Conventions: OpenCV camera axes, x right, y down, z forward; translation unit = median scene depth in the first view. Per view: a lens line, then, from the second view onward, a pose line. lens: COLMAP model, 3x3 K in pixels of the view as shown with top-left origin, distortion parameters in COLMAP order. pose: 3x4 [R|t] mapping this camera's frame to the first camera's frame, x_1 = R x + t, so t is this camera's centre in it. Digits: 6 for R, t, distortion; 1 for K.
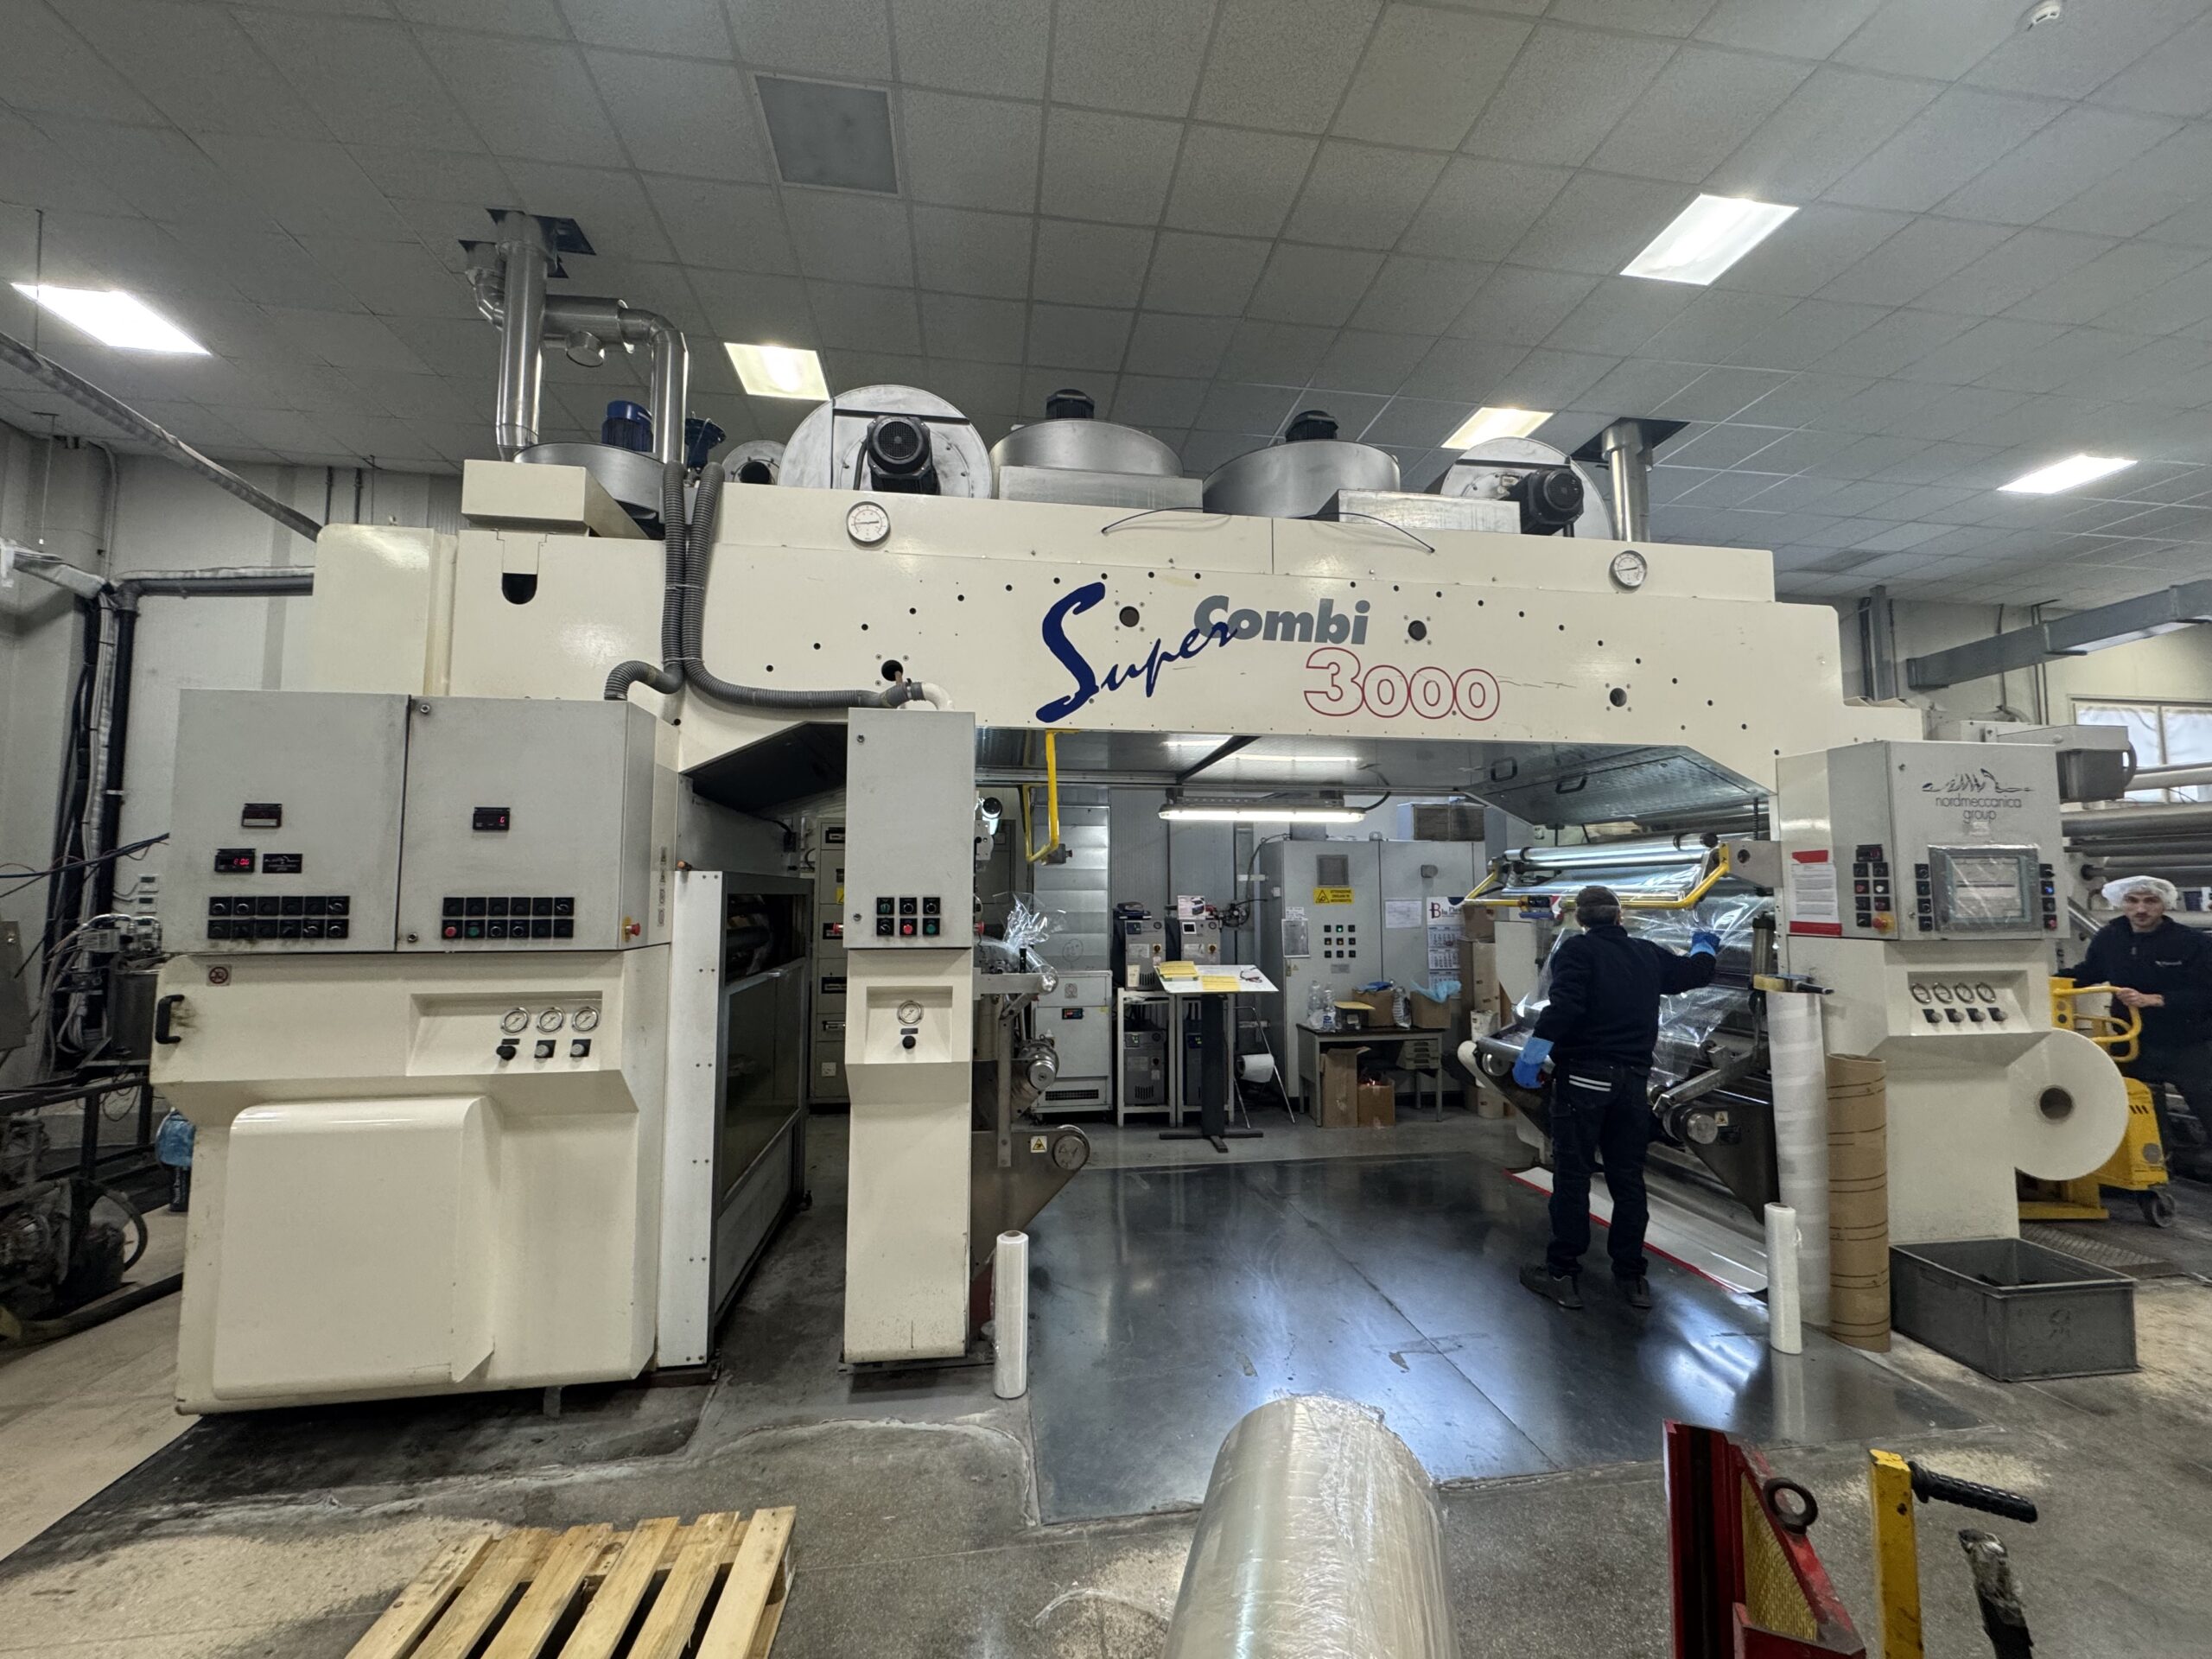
lens RADIAL K [[881.4, 0, 1106.5], [0, 881.4, 828.8], [0, 0, 1]] dist [-0.002402, 0.000128]
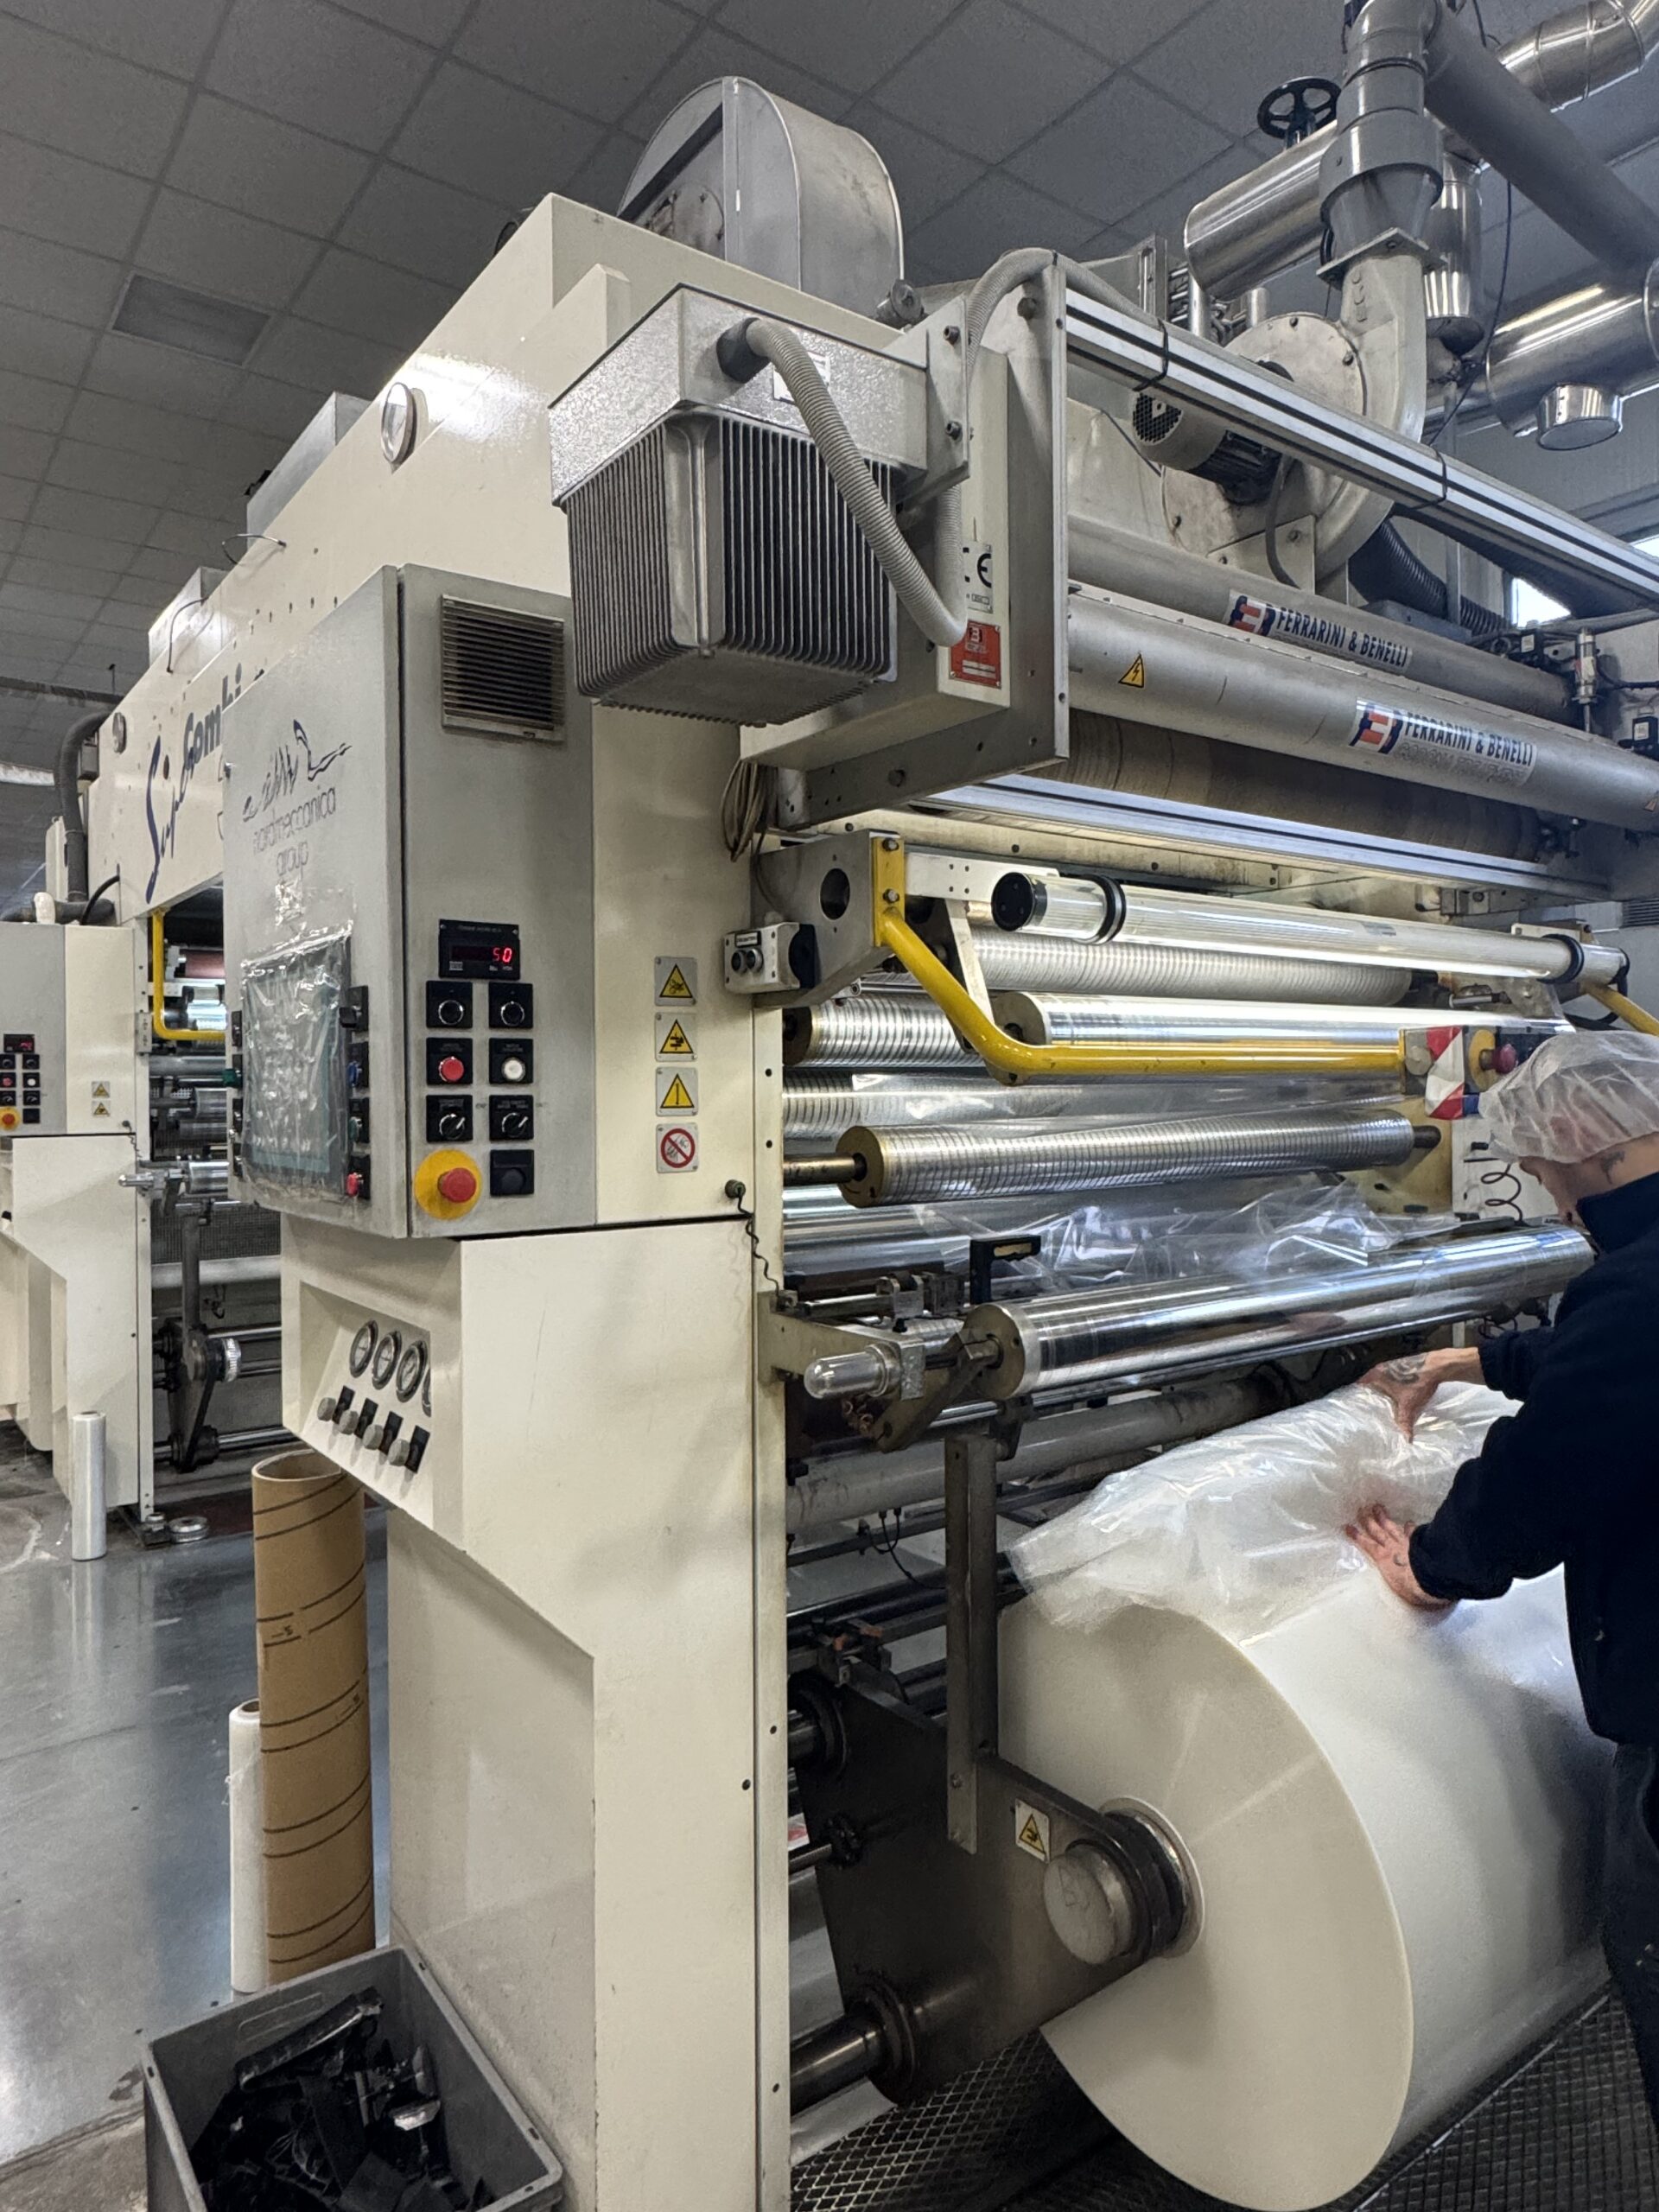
lens RADIAL K [[1396.4, 0, 823.1], [0, 1396.4, 1096.2], [0, 0, 1]] dist [-0.004250, 0.004928]
pose [[0.468669, 0.005051, -0.883360, 1.552912], [0.074064, 0.996238, 0.044991, 0.067604], [0.880264, -0.086511, 0.466532, 0.906520]]
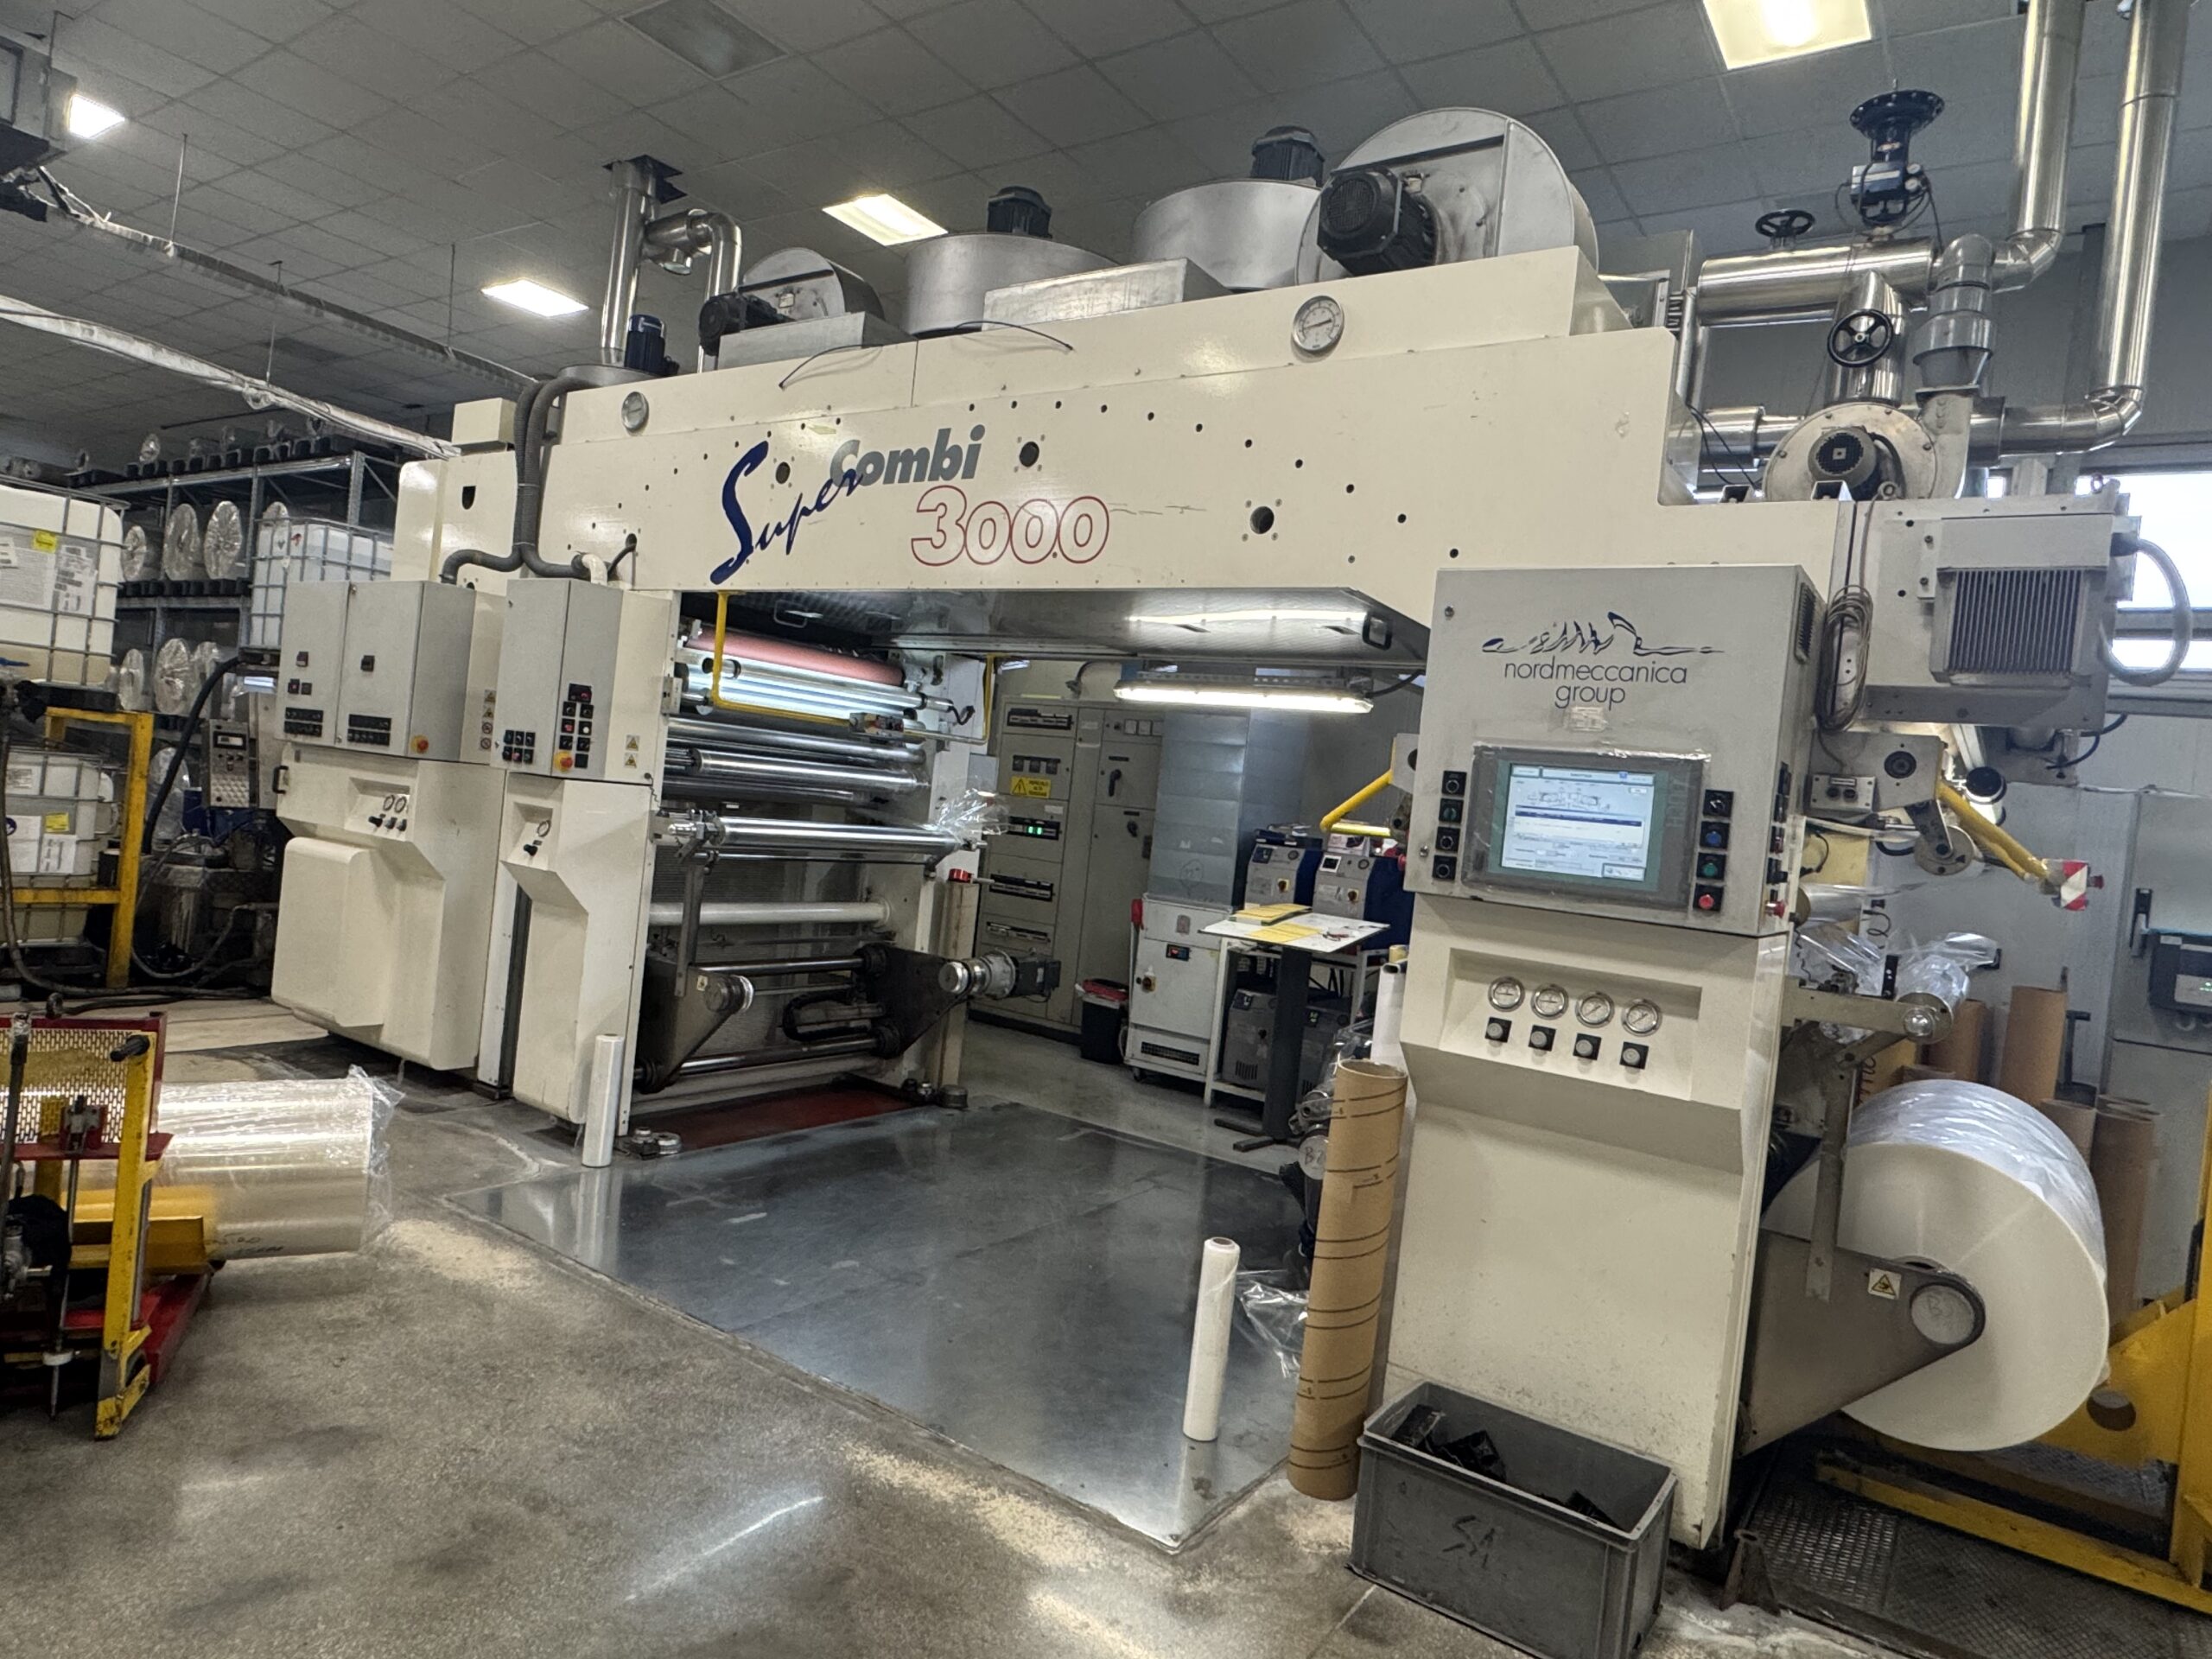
lens RADIAL K [[1338.9, 0, 1087.1], [0, 1338.9, 819.9], [0, 0, 1]] dist [-0.003830, 0.002570]
pose [[0.722506, 0.087469, -0.685810, 1.338532], [-0.053234, 0.996058, 0.070957, 0.020742], [0.689313, -0.014758, 0.724314, 0.148074]]
